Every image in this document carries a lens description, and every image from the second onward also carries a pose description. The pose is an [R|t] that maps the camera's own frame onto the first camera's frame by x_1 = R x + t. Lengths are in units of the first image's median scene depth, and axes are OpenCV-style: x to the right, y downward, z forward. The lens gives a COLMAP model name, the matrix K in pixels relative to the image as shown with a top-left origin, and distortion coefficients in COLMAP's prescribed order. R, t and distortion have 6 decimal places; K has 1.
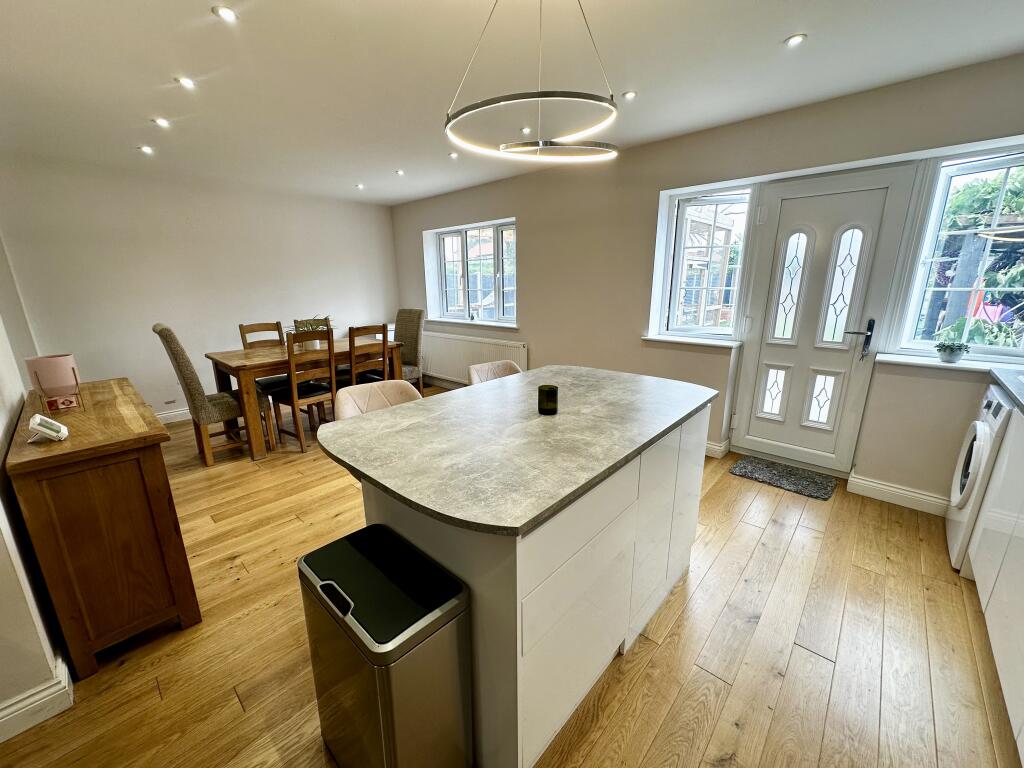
lens RADIAL K [[405.7, 0, 511.8], [0, 405.7, 386.5], [0, 0, 1]] dist [-0.001282, 0.000005]
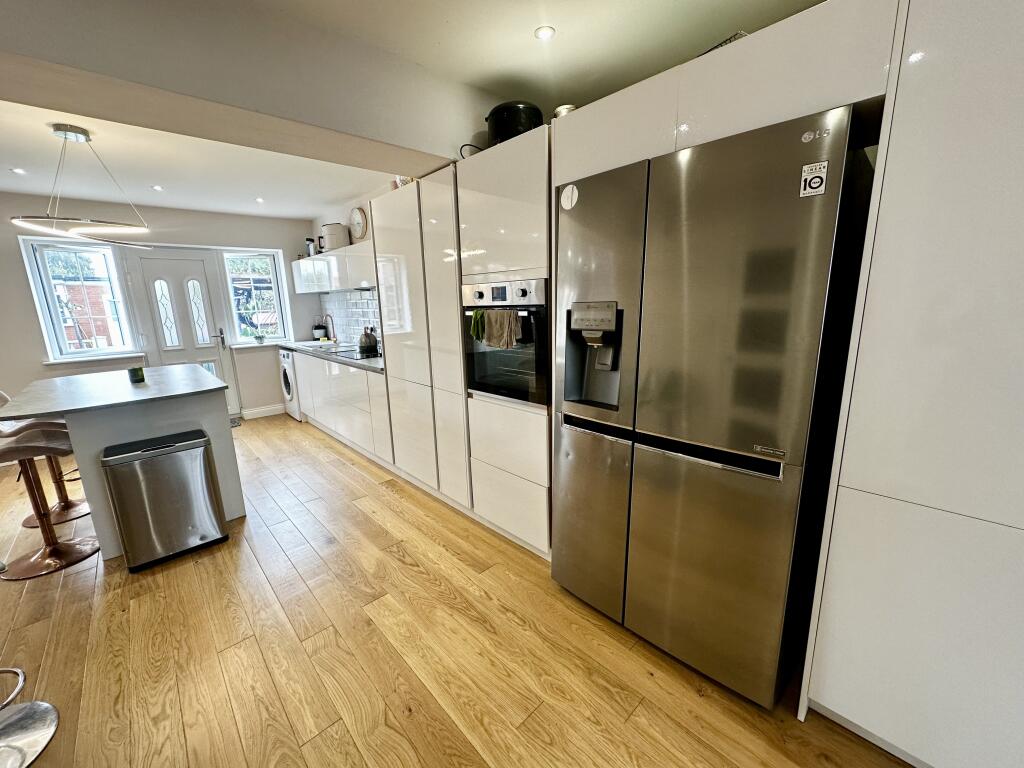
lens RADIAL K [[405.7, 0, 511.8], [0, 405.7, 386.5], [0, 0, 1]] dist [-0.001282, 0.000005]
pose [[0.079163, -0.200967, 0.976394, -1.008459], [0.282411, 0.943862, 0.171374, 0.166781], [-0.956022, 0.262178, 0.131474, -0.523401]]
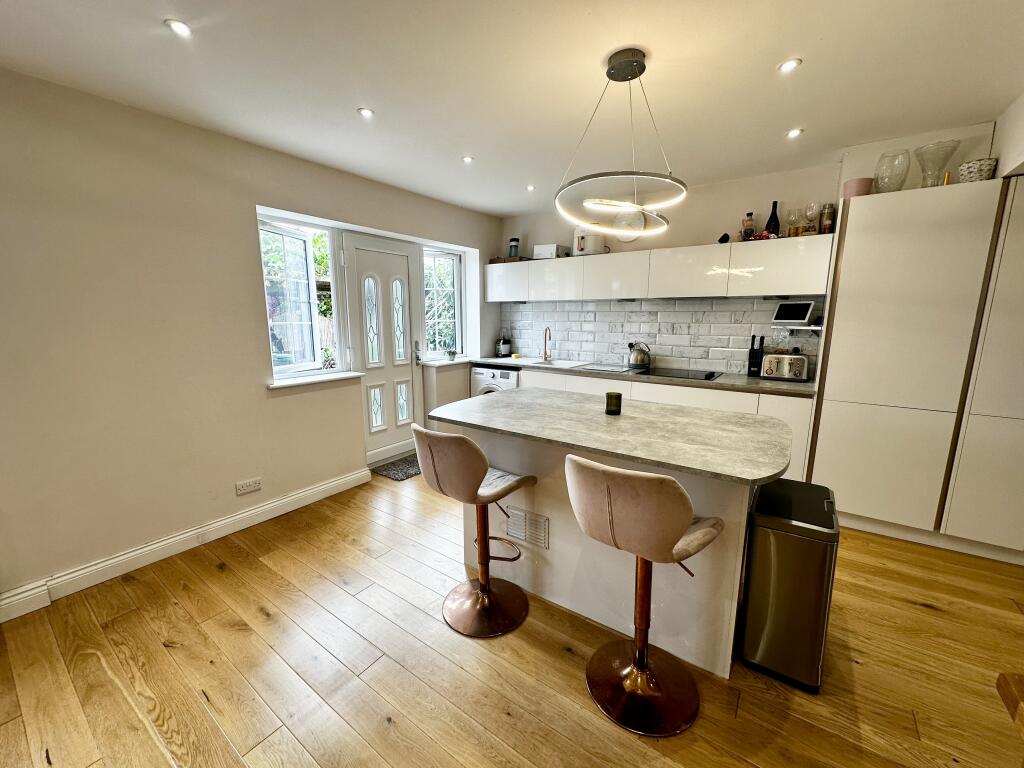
lens RADIAL K [[405.7, 0, 511.8], [0, 405.7, 386.5], [0, 0, 1]] dist [-0.001282, 0.000005]
pose [[-0.123135, -0.161112, 0.979224, -0.746250], [0.250734, 0.949669, 0.187779, -0.226659], [-0.960193, 0.268647, -0.076542, 0.932708]]
